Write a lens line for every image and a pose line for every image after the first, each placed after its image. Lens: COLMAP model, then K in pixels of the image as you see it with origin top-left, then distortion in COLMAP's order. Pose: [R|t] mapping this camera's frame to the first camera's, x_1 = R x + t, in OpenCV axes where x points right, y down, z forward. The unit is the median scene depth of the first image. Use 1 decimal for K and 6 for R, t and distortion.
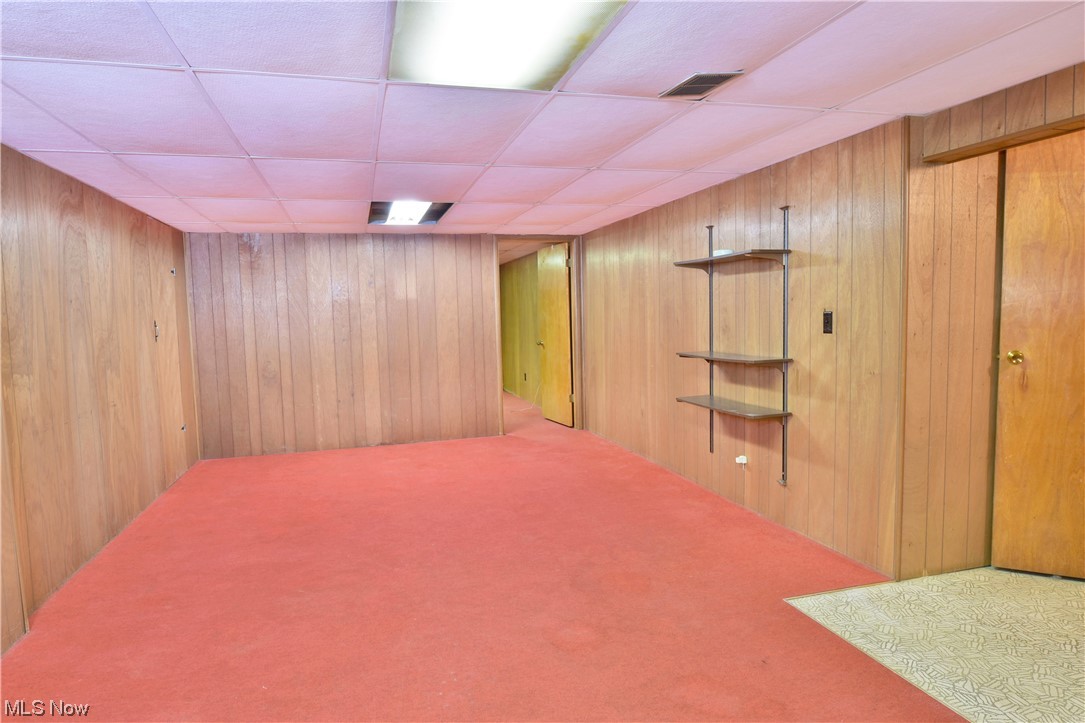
lens RADIAL K [[657.9, 0, 544.2], [0, 657.9, 361.4], [0, 0, 1]] dist [-0.011967, -0.003341]
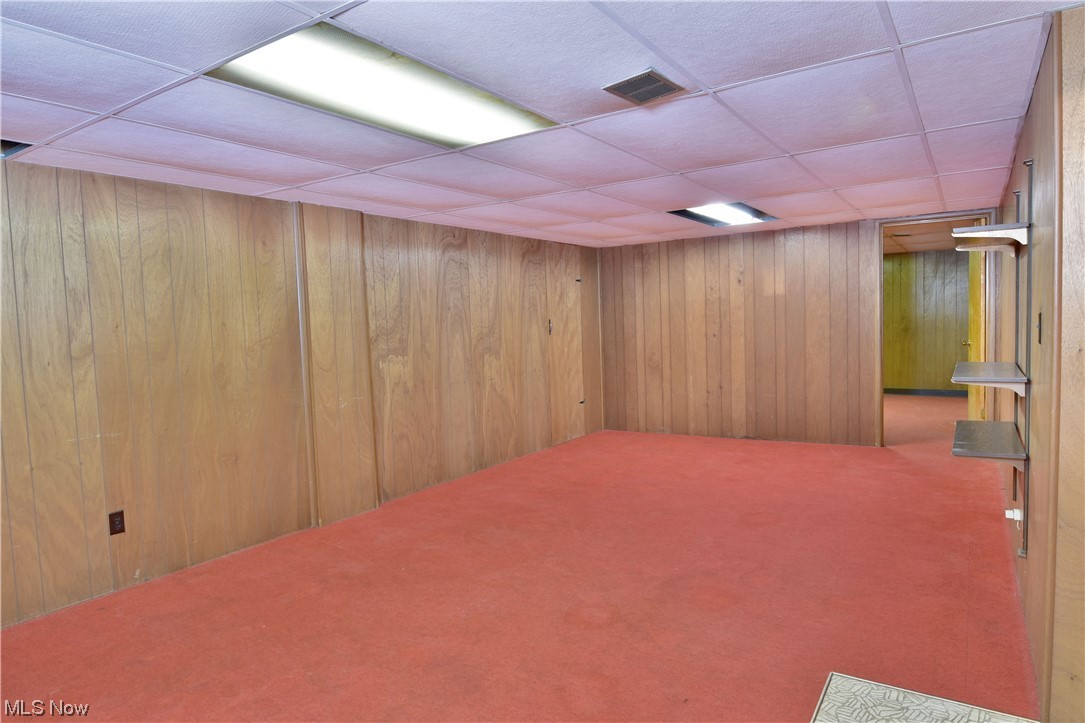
lens RADIAL K [[657.9, 0, 543.6], [0, 657.9, 362.2], [0, 0, 1]] dist [-0.011967, -0.003341]
pose [[0.651683, 0.049278, -0.756889, 0.350342], [-0.036695, 0.998767, 0.033431, -0.015882], [0.757604, 0.005988, 0.652687, 0.097136]]
